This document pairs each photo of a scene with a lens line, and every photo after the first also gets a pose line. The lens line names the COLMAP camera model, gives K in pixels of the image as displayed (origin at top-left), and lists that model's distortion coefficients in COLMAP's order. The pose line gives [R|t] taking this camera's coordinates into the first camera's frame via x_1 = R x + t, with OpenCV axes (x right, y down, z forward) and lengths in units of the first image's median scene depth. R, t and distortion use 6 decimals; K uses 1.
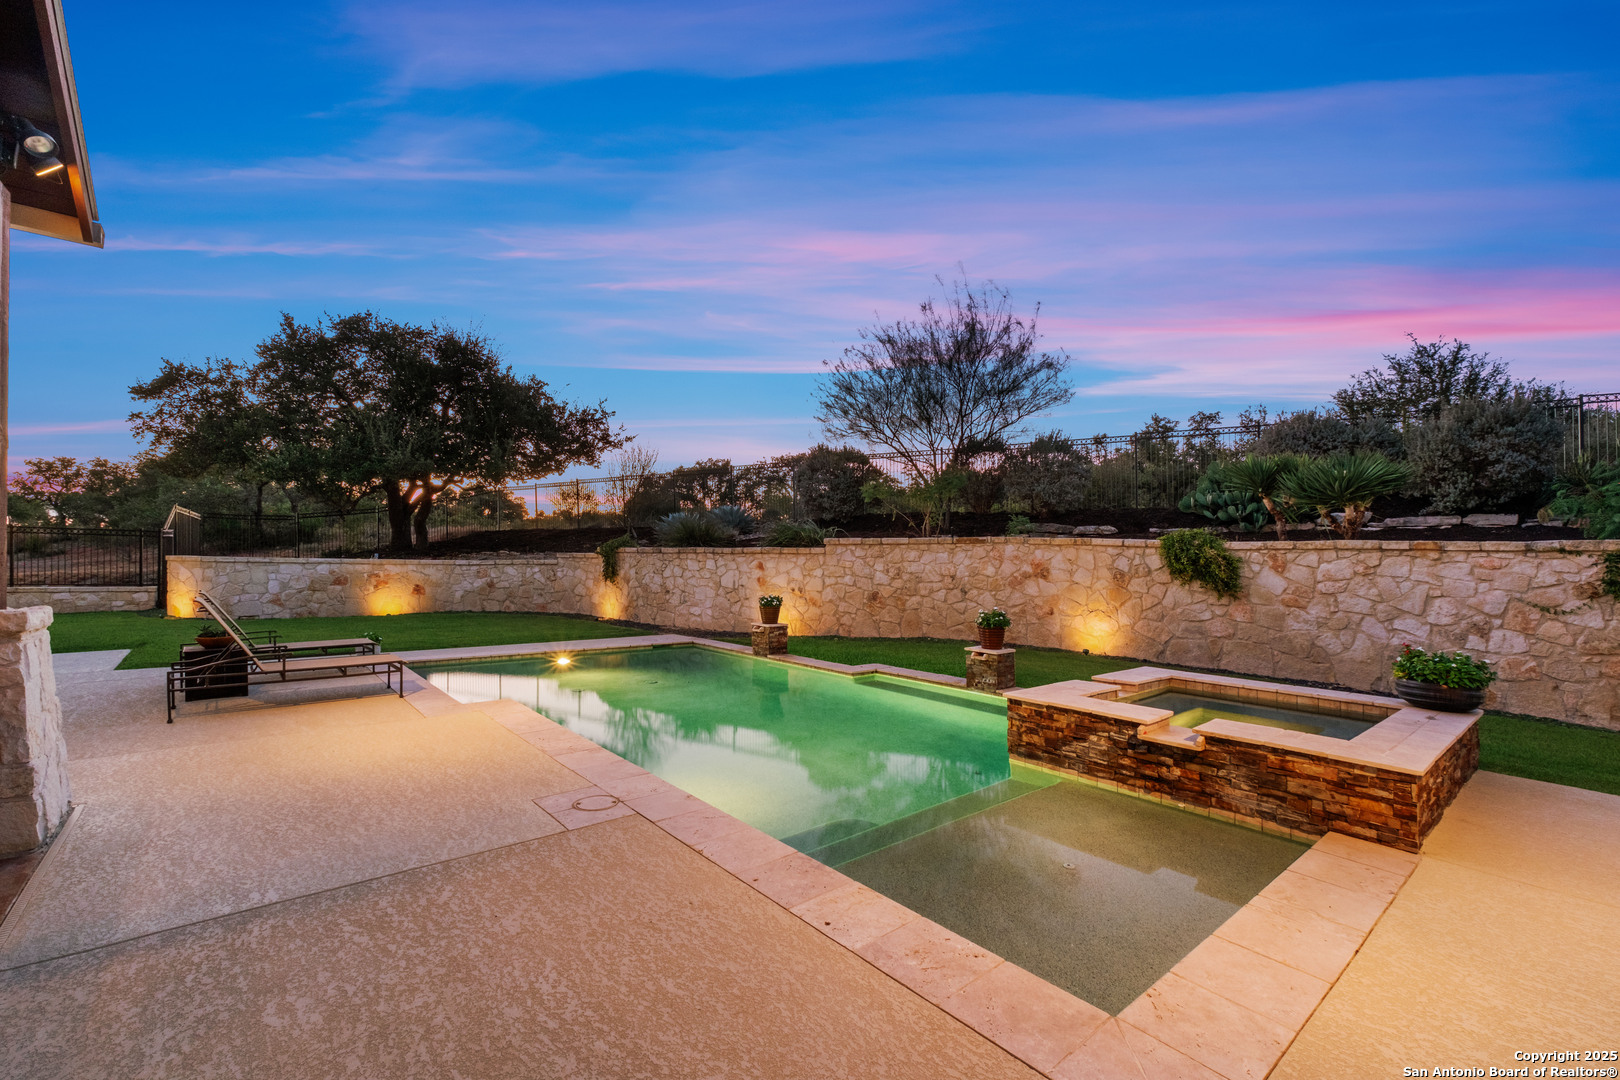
lens RADIAL K [[682.6, 0, 810.0], [0, 682.6, 540.0], [0, 0, 1]] dist [-0.003761, 0.000867]
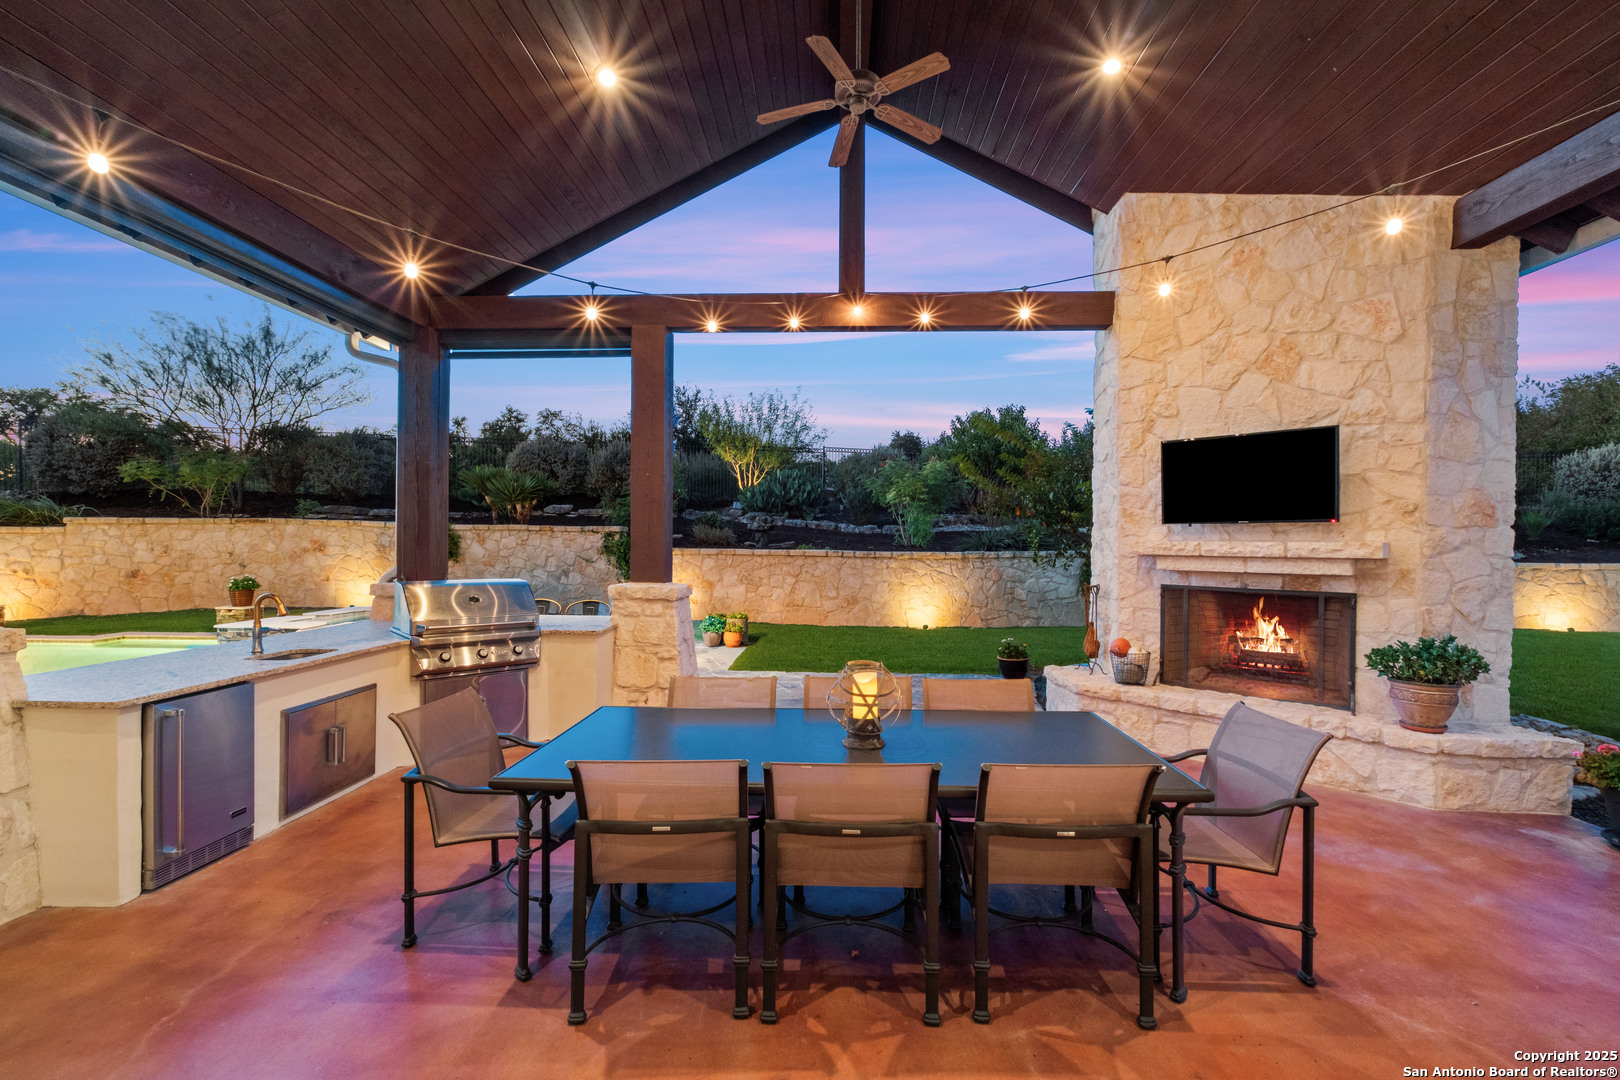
lens RADIAL K [[682.6, 0, 810.0], [0, 682.6, 540.0], [0, 0, 1]] dist [-0.003761, 0.000867]
pose [[0.675464, -0.012722, 0.737283, 0.027260], [-0.015581, 0.999382, 0.031519, -0.018918], [-0.737228, -0.032777, 0.674849, -0.483231]]
